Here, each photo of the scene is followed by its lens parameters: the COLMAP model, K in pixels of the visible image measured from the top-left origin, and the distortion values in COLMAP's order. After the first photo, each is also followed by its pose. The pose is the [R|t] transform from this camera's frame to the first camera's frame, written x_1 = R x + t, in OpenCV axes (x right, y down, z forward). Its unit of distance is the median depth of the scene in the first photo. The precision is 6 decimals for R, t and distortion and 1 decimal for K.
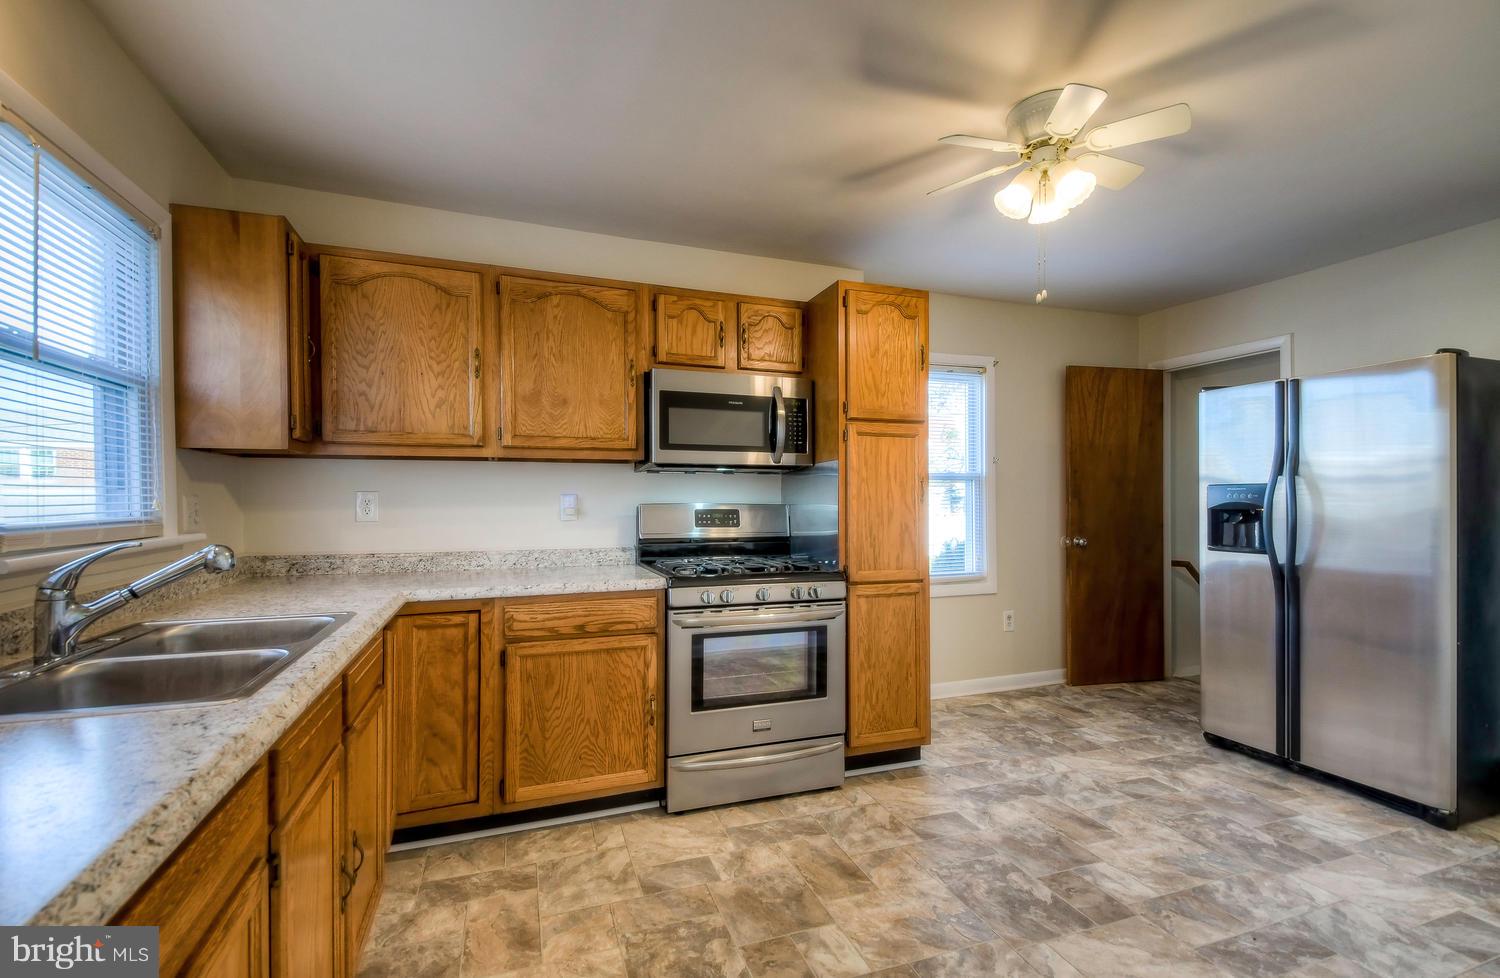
lens RADIAL K [[646.6, 0, 737.5], [0, 646.6, 501.6], [0, 0, 1]] dist [0.042390, -0.026370]
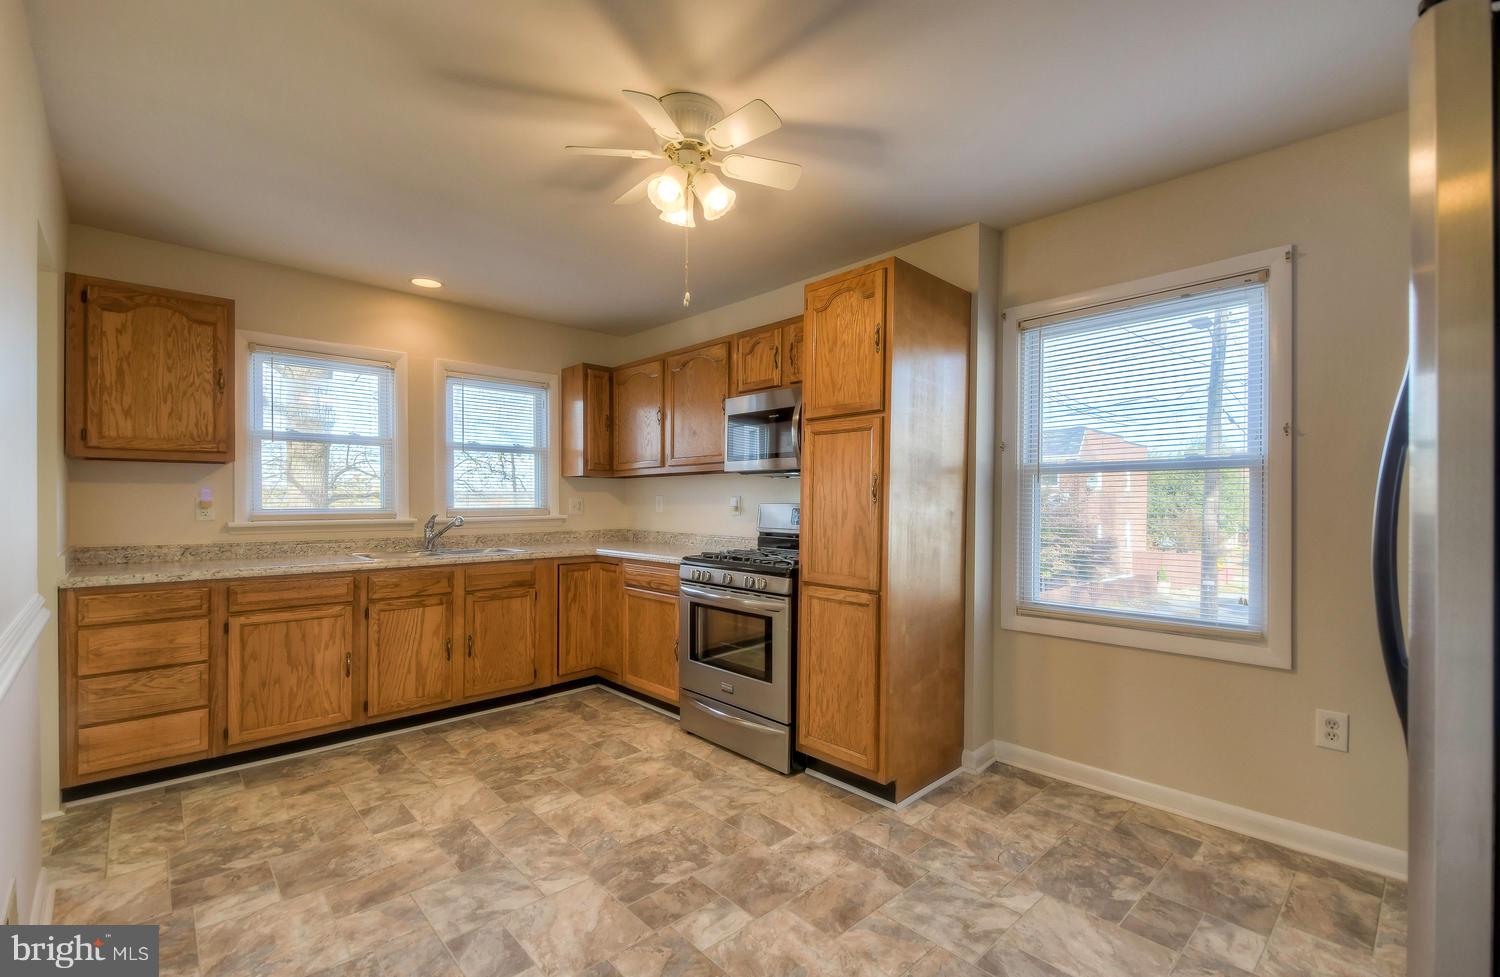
lens RADIAL K [[646.6, 0, 737.5], [0, 646.6, 501.1], [0, 0, 1]] dist [0.042390, -0.026370]
pose [[0.387553, 0.001805, -0.921846, 1.071128], [-0.005357, 0.999986, -0.000294, -0.000425], [0.921832, 0.005052, 0.387557, 0.513290]]
